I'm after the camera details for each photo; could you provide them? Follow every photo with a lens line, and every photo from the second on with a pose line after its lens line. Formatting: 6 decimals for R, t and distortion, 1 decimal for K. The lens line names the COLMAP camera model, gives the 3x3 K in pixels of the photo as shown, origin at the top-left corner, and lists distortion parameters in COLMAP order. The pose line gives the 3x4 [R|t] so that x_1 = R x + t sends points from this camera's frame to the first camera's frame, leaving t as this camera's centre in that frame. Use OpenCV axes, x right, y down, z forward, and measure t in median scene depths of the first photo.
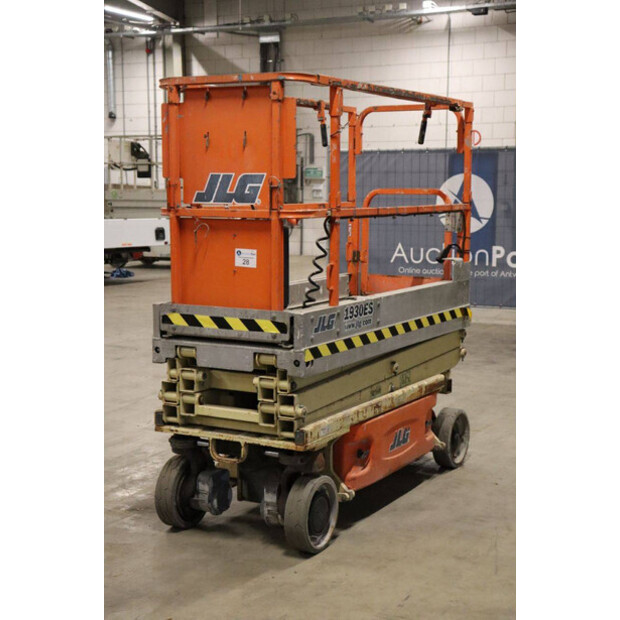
lens RADIAL K [[1085.3, 0, 309.2], [0, 1085.3, 310.0], [0, 0, 1]] dist [0.259046, 0.032310]
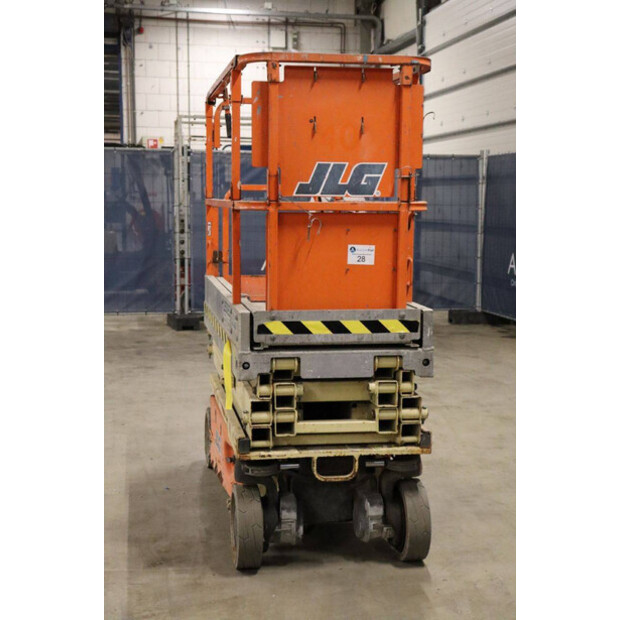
lens RADIAL K [[1080.8, 0, 310.8], [0, 1080.8, 308.3], [0, 0, 1]] dist [0.236438, 0.084114]
pose [[0.775699, -0.063584, 0.627892, -0.665925], [0.069191, 0.997482, 0.015531, -0.019579], [-0.627299, 0.031397, 0.778146, 0.311783]]
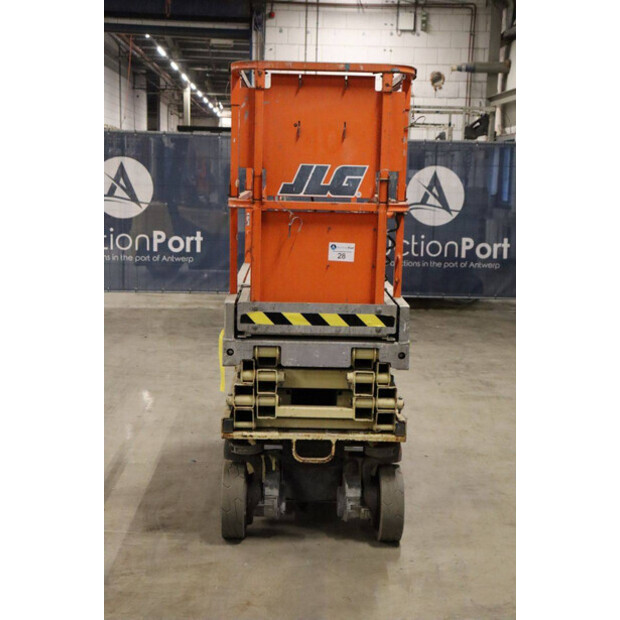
lens RADIAL K [[1082.1, 0, 310.4], [0, 1082.1, 312.2], [0, 0, 1]] dist [0.233488, 0.042740]
pose [[0.858873, -0.048703, 0.509868, -0.577877], [0.038086, 0.998786, 0.031248, -0.025046], [-0.510770, -0.007420, 0.859685, 0.174747]]
